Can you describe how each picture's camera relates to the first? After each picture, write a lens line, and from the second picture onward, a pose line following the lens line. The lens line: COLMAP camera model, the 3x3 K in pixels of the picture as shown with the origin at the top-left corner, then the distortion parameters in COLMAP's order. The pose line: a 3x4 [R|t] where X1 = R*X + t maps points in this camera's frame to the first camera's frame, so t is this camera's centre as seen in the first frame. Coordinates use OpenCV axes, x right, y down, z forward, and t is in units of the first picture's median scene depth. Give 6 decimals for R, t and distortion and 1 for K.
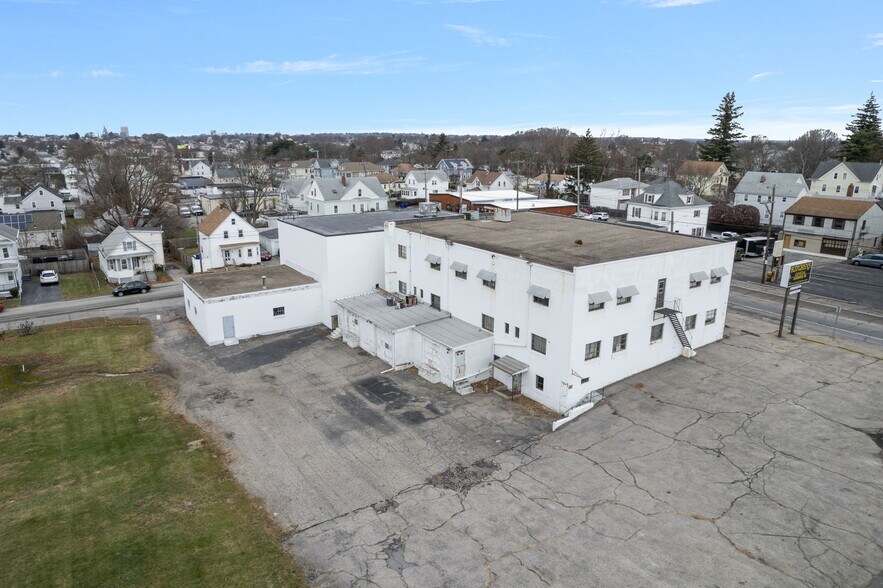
lens RADIAL K [[573.5, 0, 435.0], [0, 573.5, 293.3], [0, 0, 1]] dist [-0.070656, 0.063419]
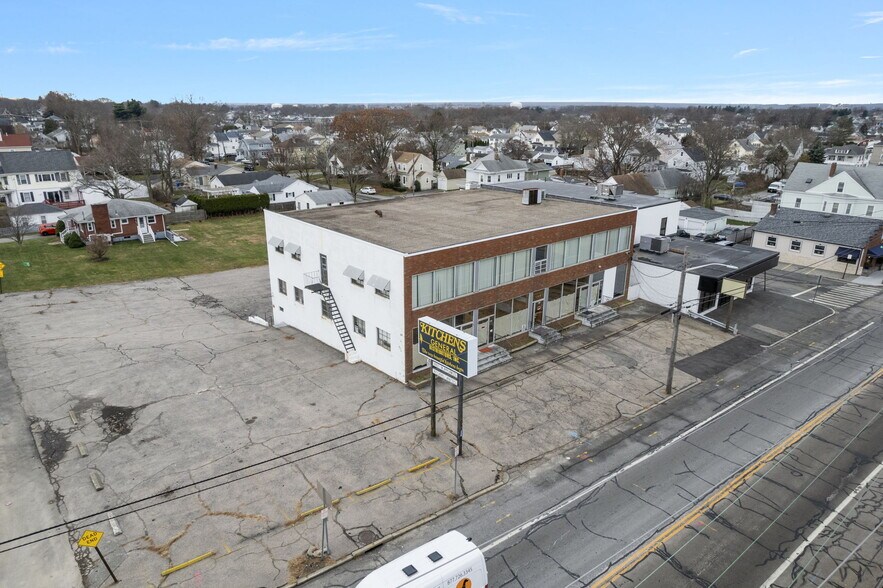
lens RADIAL K [[573.5, 0, 435.0], [0, 573.5, 293.3], [0, 0, 1]] dist [-0.070656, 0.063419]
pose [[0.126872, 0.308583, -0.942698, 1.262577], [-0.264034, 0.926597, 0.267777, -0.253642], [0.956133, 0.214931, 0.199035, 0.935172]]
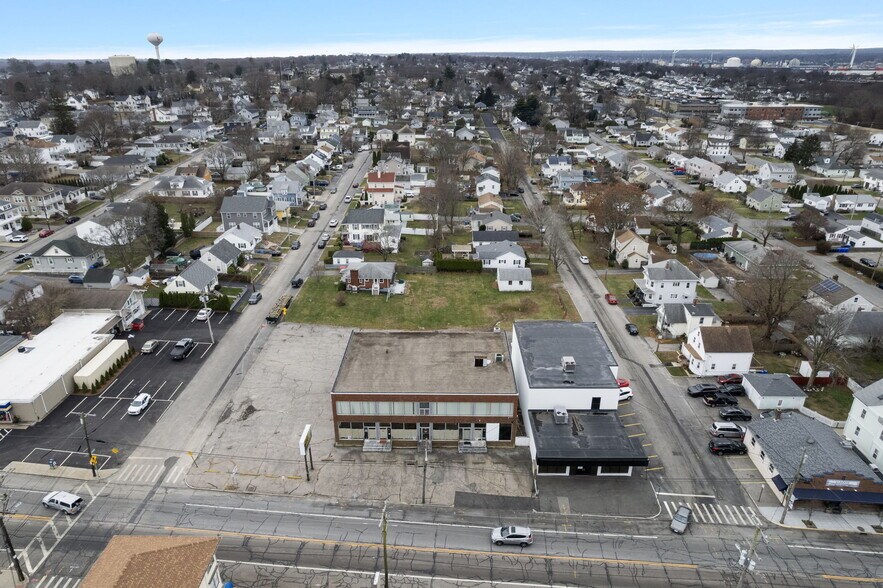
lens RADIAL K [[573.5, 0, 435.0], [0, 573.5, 293.3], [0, 0, 1]] dist [-0.070656, 0.063419]
pose [[-0.563647, 0.321201, -0.761007, 1.579896], [-0.214870, 0.832568, 0.510550, -1.279269], [0.797580, 0.451287, -0.400258, 1.830181]]
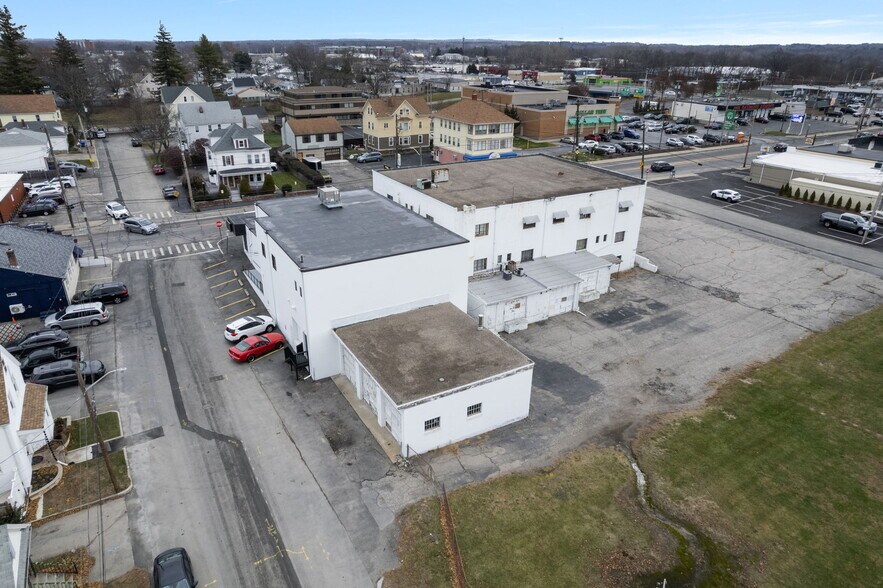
lens RADIAL K [[589.1, 0, 426.5], [0, 589.1, 278.2], [0, 0, 1]] dist [-0.073772, 0.065314]
pose [[0.078233, -0.378037, 0.922479, -1.275830], [0.253286, 0.902490, 0.348365, -0.463379], [-0.964223, 0.206397, 0.166356, 1.147943]]
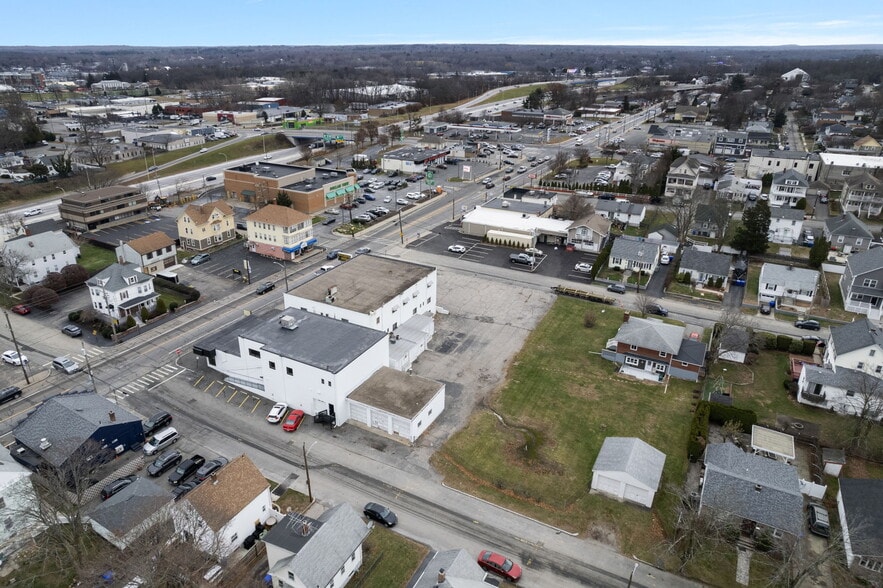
lens RADIAL K [[589.1, 0, 426.5], [0, 589.1, 278.2], [0, 0, 1]] dist [-0.073772, 0.065314]
pose [[-0.460540, -0.335518, 0.821785, -1.993660], [0.233735, 0.847297, 0.476923, -1.283481], [-0.856312, 0.411722, -0.311792, 1.702733]]
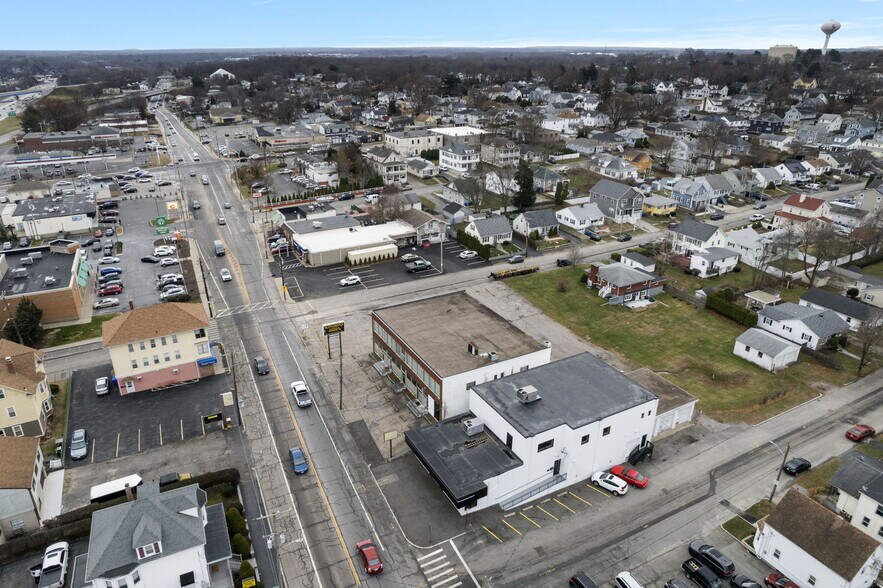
lens RADIAL K [[573.5, 0, 435.0], [0, 573.5, 293.3], [0, 0, 1]] dist [-0.070656, 0.063419]
pose [[-0.995773, -0.038254, 0.083506, 0.126048], [0.022682, 0.778578, 0.627138, -1.524777], [-0.089006, 0.626381, -0.774419, 2.677503]]
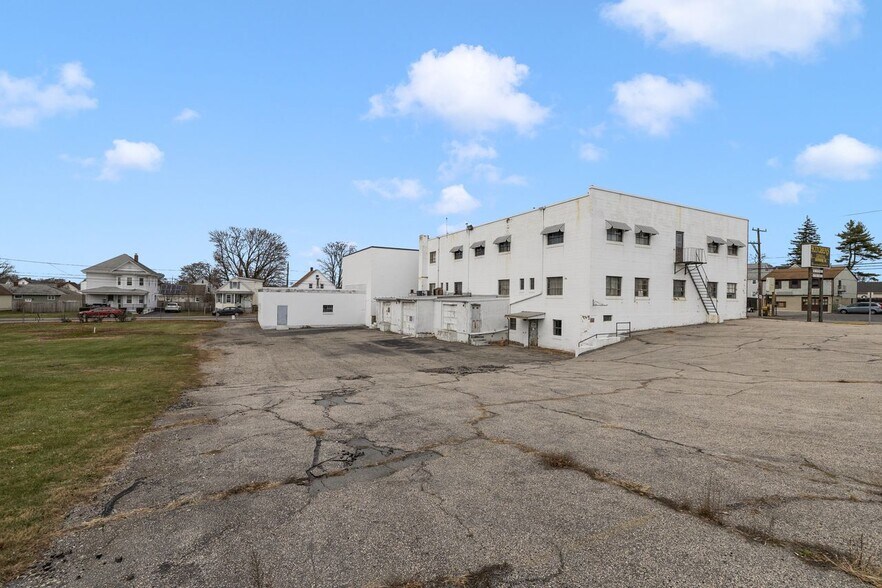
lens RADIAL K [[382.5, 0, 441.0], [0, 382.5, 294.0], [0, 0, 1]] dist [-0.002183, 0.000832]
pose [[0.994736, 0.013596, -0.101561, 0.049285], [-0.040262, 0.963302, -0.265384, 0.256224], [0.094226, 0.268076, 0.958779, 0.321881]]
